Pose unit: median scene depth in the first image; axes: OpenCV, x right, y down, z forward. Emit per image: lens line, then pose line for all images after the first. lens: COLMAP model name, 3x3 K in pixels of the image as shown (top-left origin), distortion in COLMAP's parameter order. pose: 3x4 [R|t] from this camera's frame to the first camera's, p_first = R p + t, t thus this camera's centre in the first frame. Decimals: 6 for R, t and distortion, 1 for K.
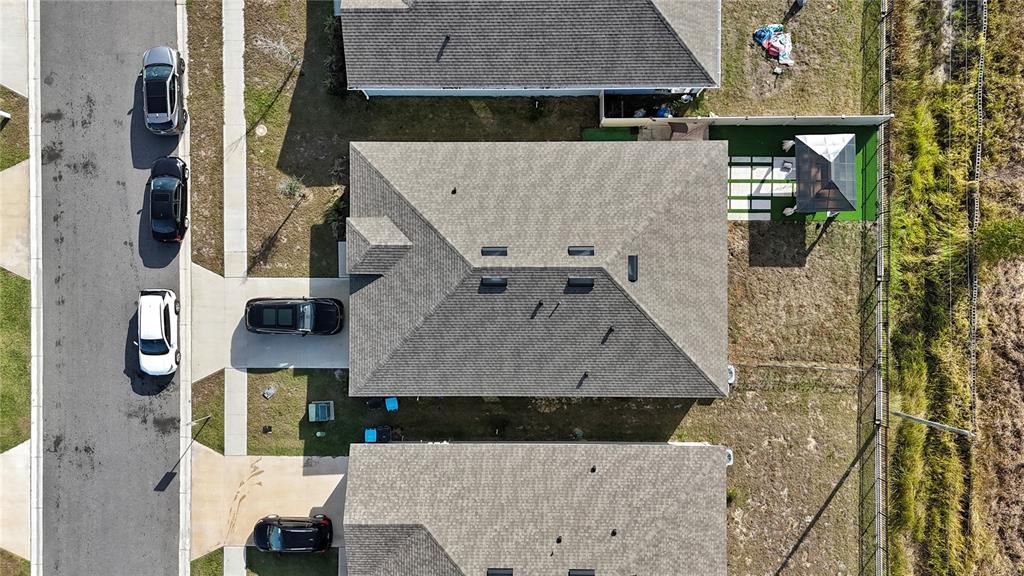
lens RADIAL K [[755.1, 0, 512.0], [0, 755.1, 288.0], [0, 0, 1]] dist [0.077217, -0.085273]
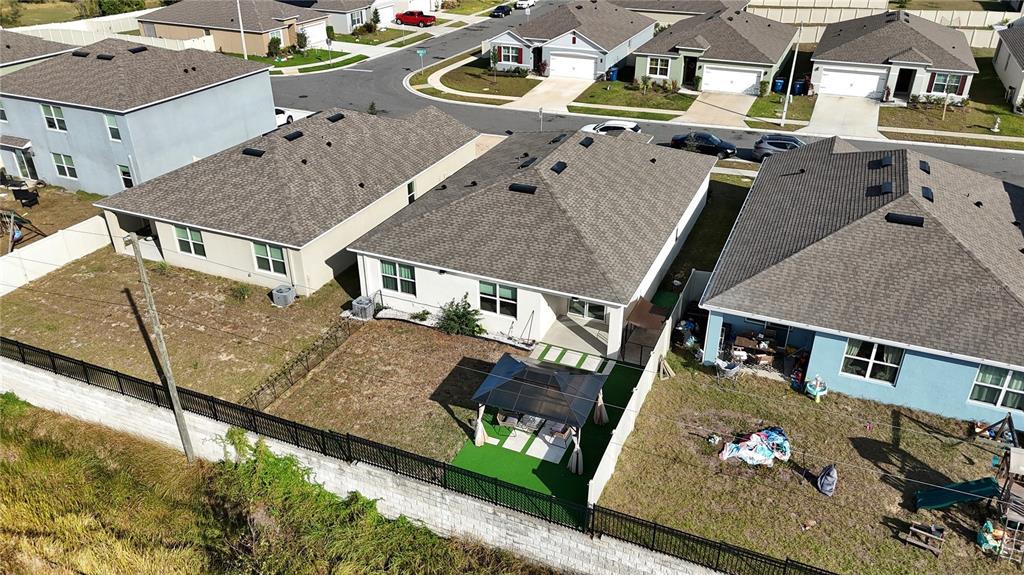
lens RADIAL K [[755.1, 0, 512.0], [0, 755.1, 287.5], [0, 0, 1]] dist [0.077217, -0.085273]
pose [[-0.397106, 0.455275, -0.796889, 0.852792], [-0.917619, -0.181070, 0.353820, -0.324150], [0.016793, 0.871745, 0.489673, 0.554783]]
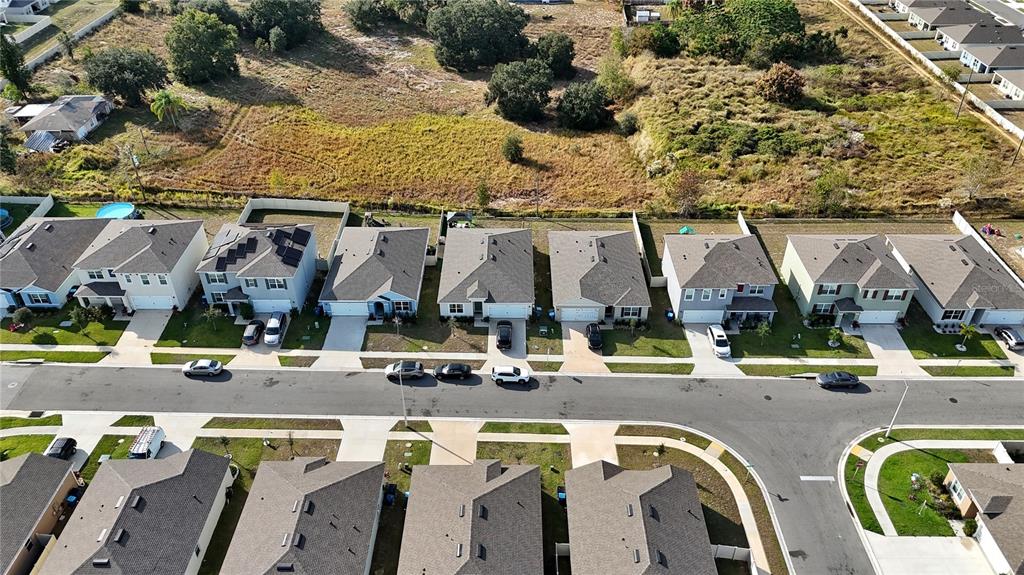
lens RADIAL K [[755.1, 0, 512.0], [0, 755.1, 287.5], [0, 0, 1]] dist [0.077217, -0.085273]
pose [[0.003902, -0.566142, 0.824298, -2.153100], [0.999963, 0.008535, 0.001128, 0.057484], [-0.007674, 0.824263, 0.566154, -0.480395]]
